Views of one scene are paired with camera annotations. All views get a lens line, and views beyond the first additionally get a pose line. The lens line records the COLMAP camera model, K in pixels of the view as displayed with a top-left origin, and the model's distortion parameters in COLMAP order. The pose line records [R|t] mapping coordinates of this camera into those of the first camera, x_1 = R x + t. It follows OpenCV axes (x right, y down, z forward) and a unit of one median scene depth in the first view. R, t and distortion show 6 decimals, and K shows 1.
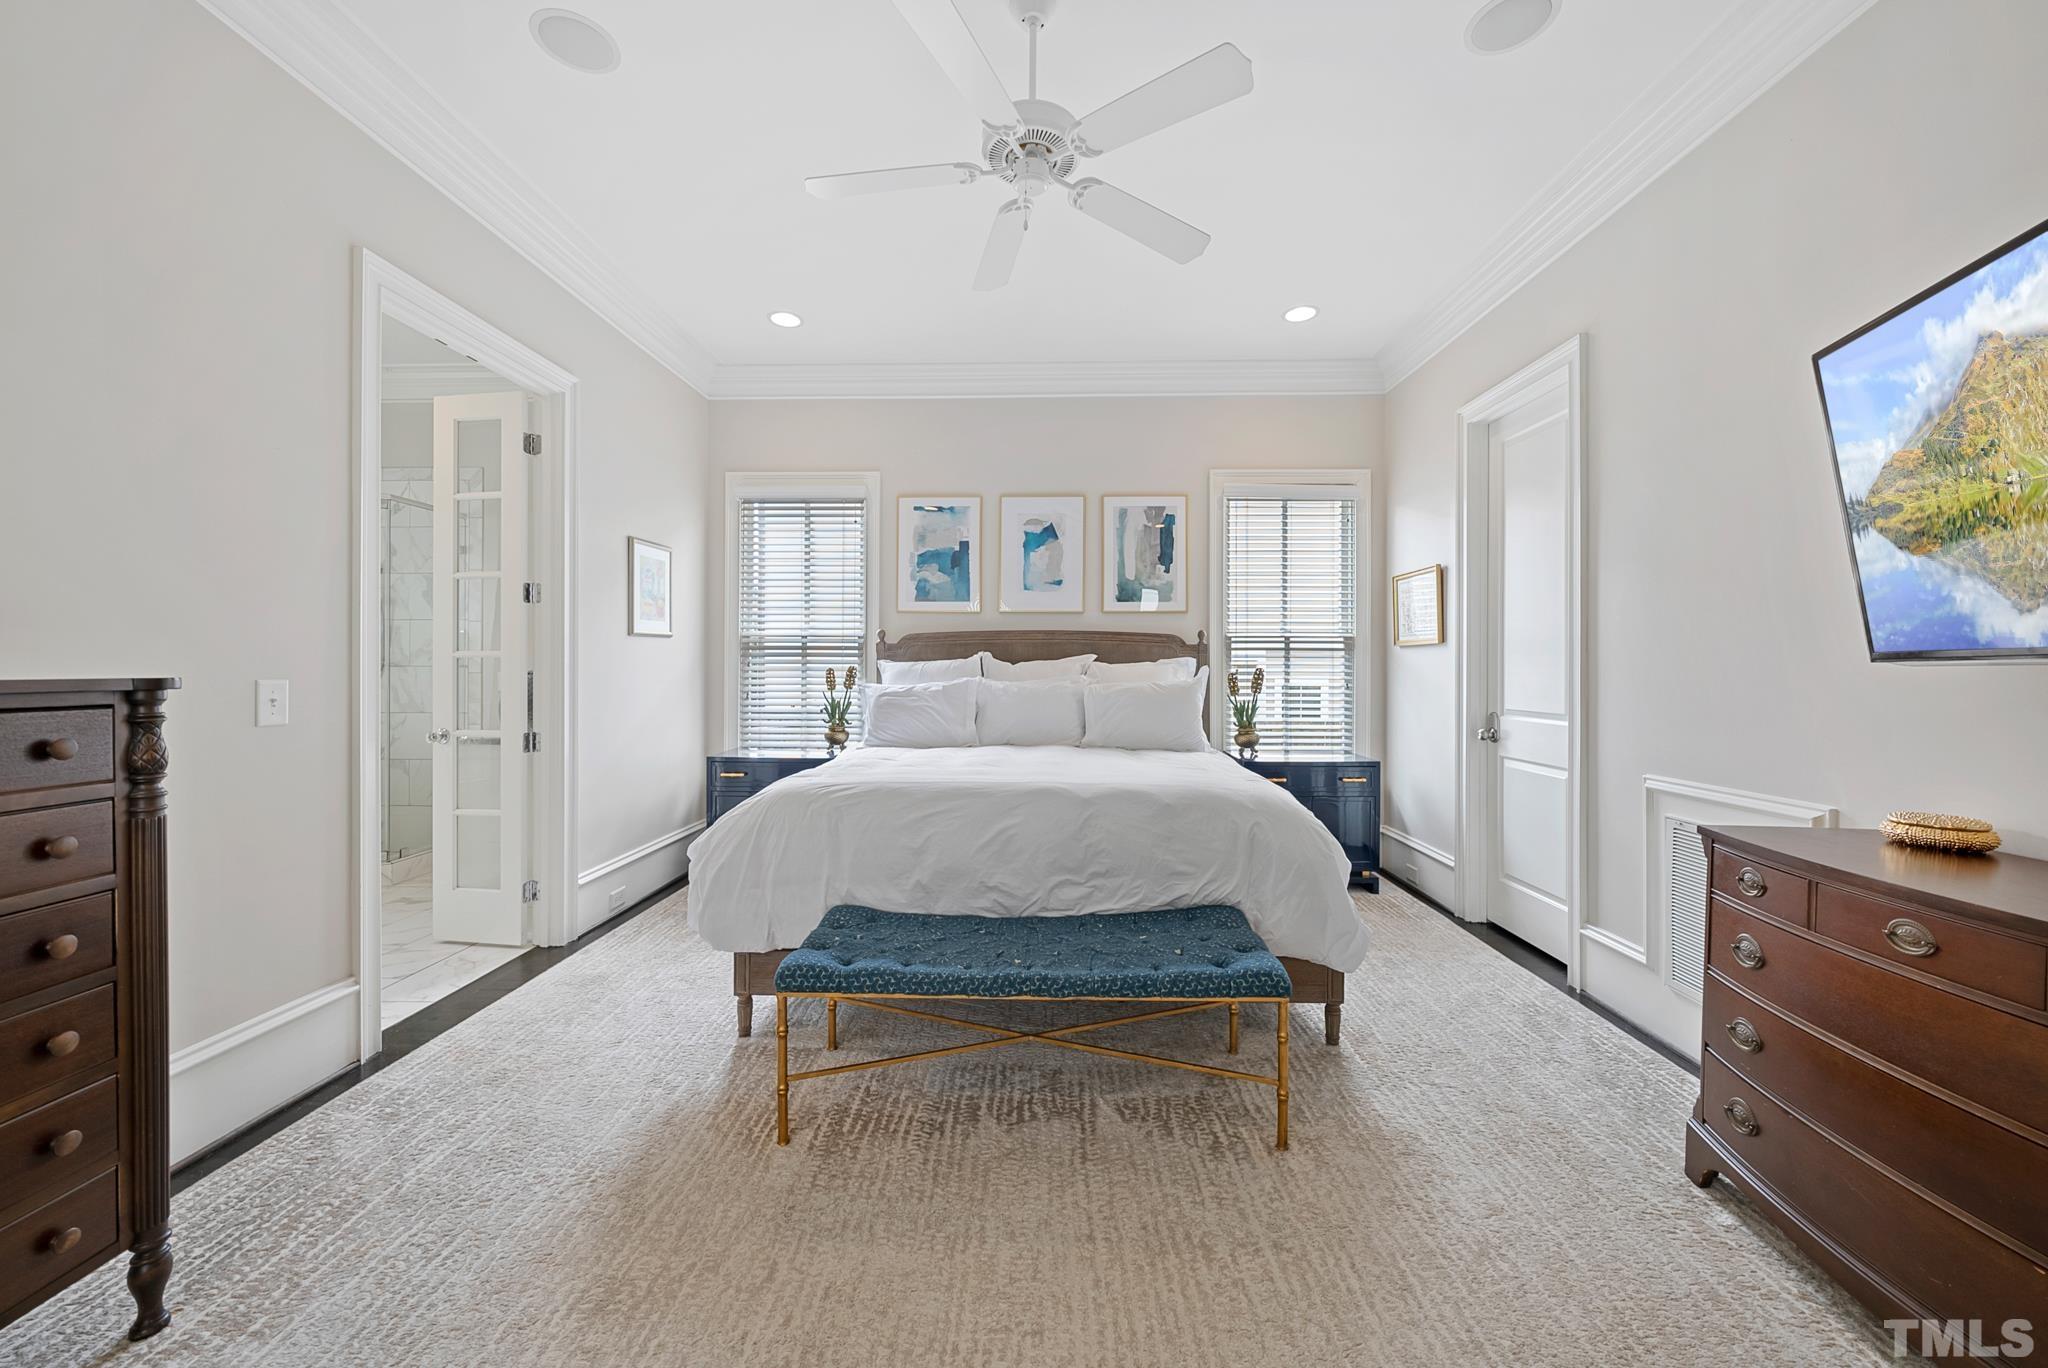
lens RADIAL K [[836.6, 0, 1020.5], [0, 836.6, 678.6], [0, 0, 1]] dist [-0.002881, 0.000103]
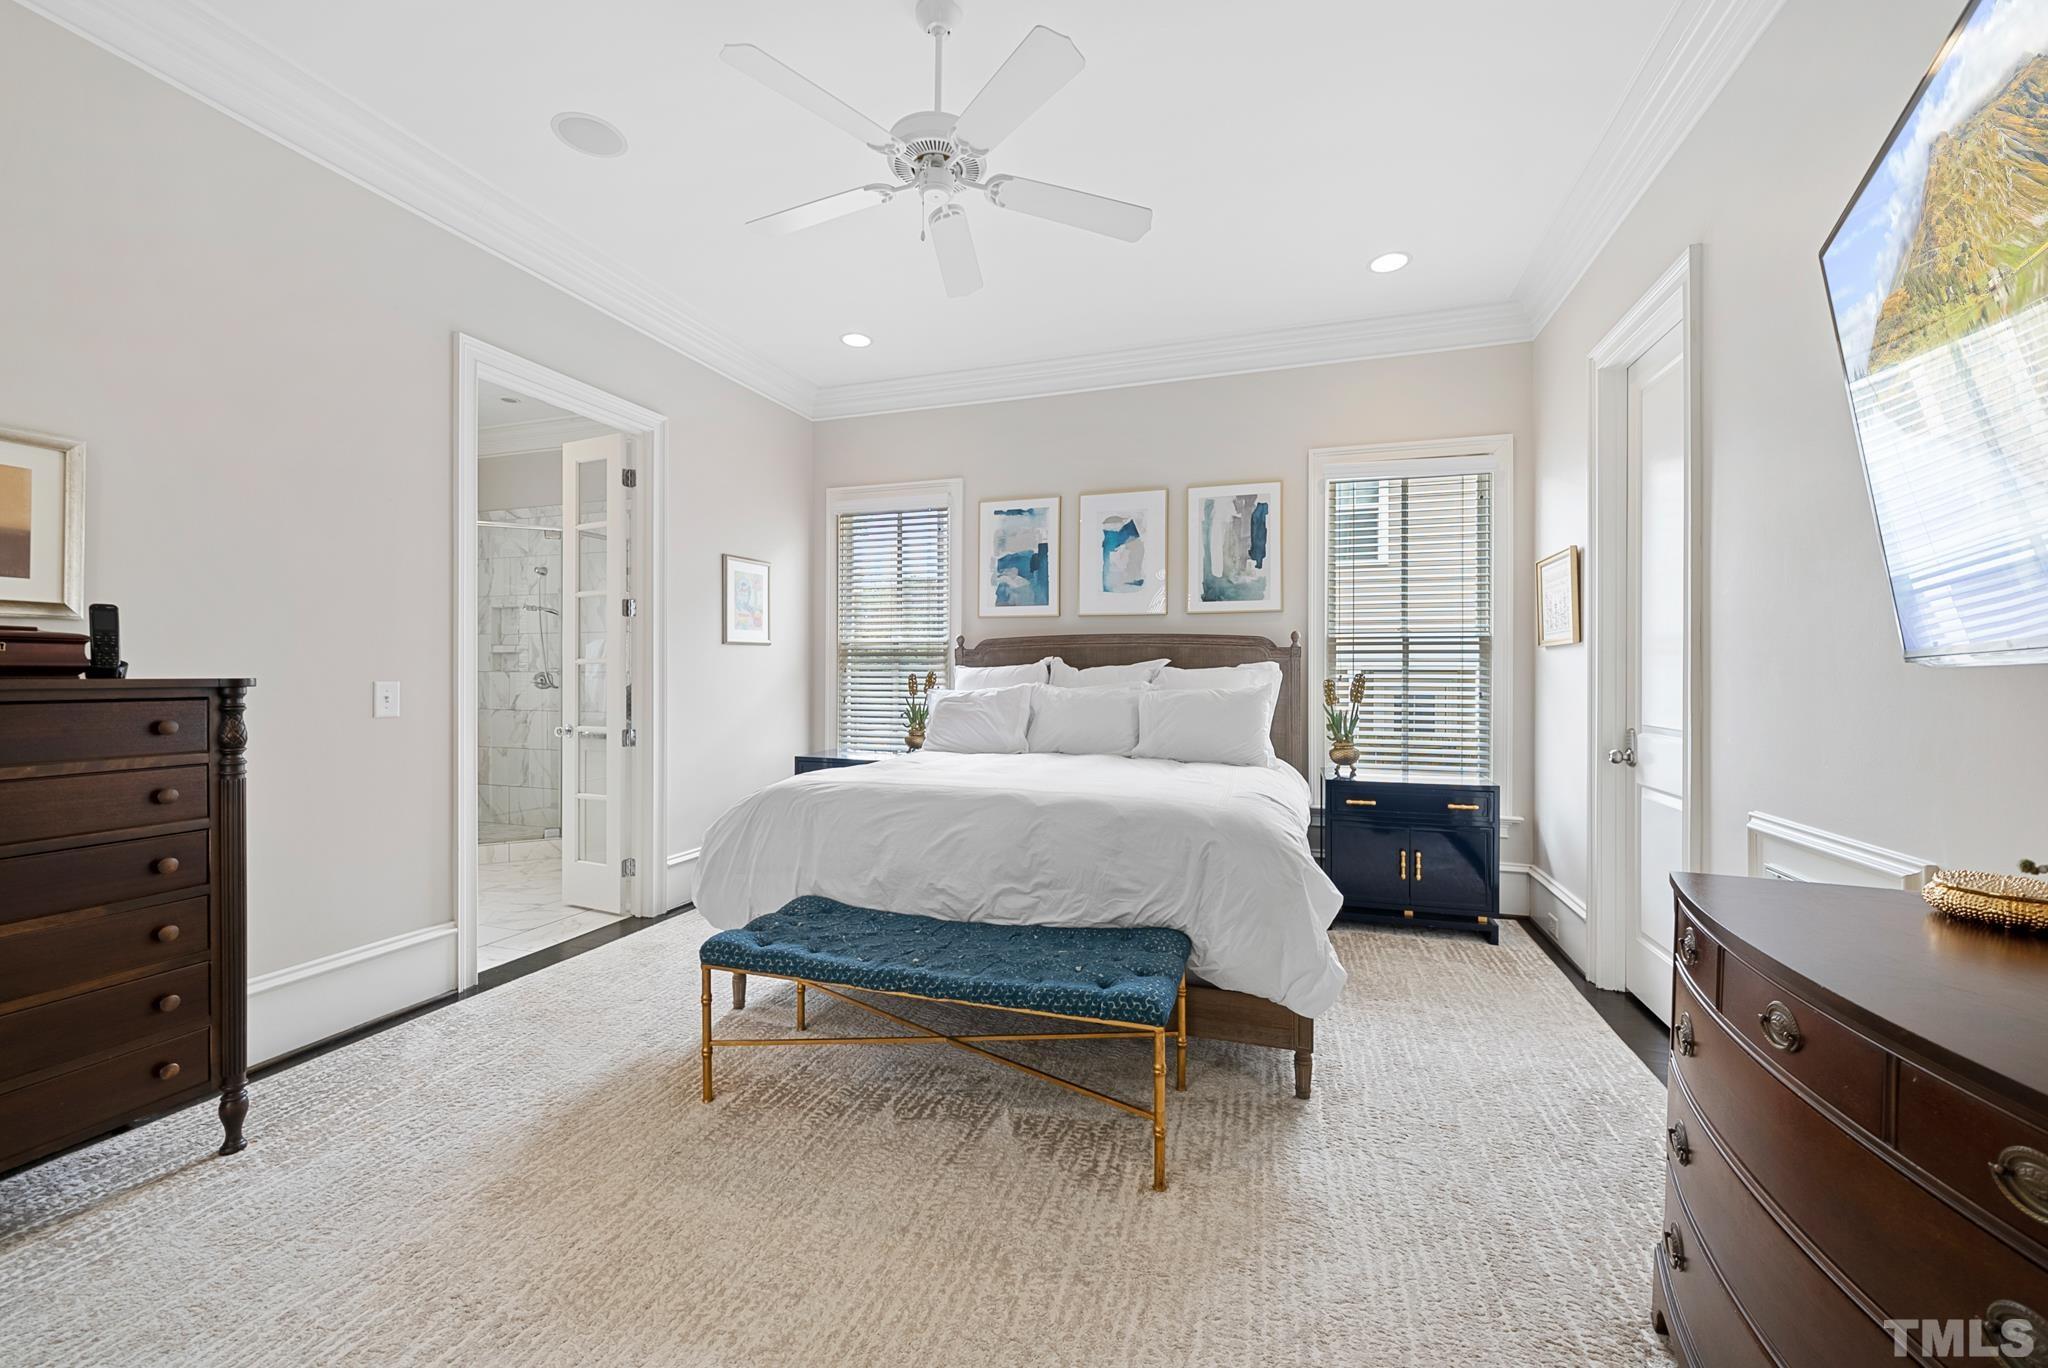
lens RADIAL K [[904.8, 0, 1049.1], [0, 904.8, 687.5], [0, 0, 1]] dist [-0.000231, -0.000339]
pose [[0.947261, 0.004951, -0.320426, 0.434954], [-0.004919, 0.999987, 0.000908, 0.003891], [0.320426, 0.000716, 0.947273, 0.007328]]
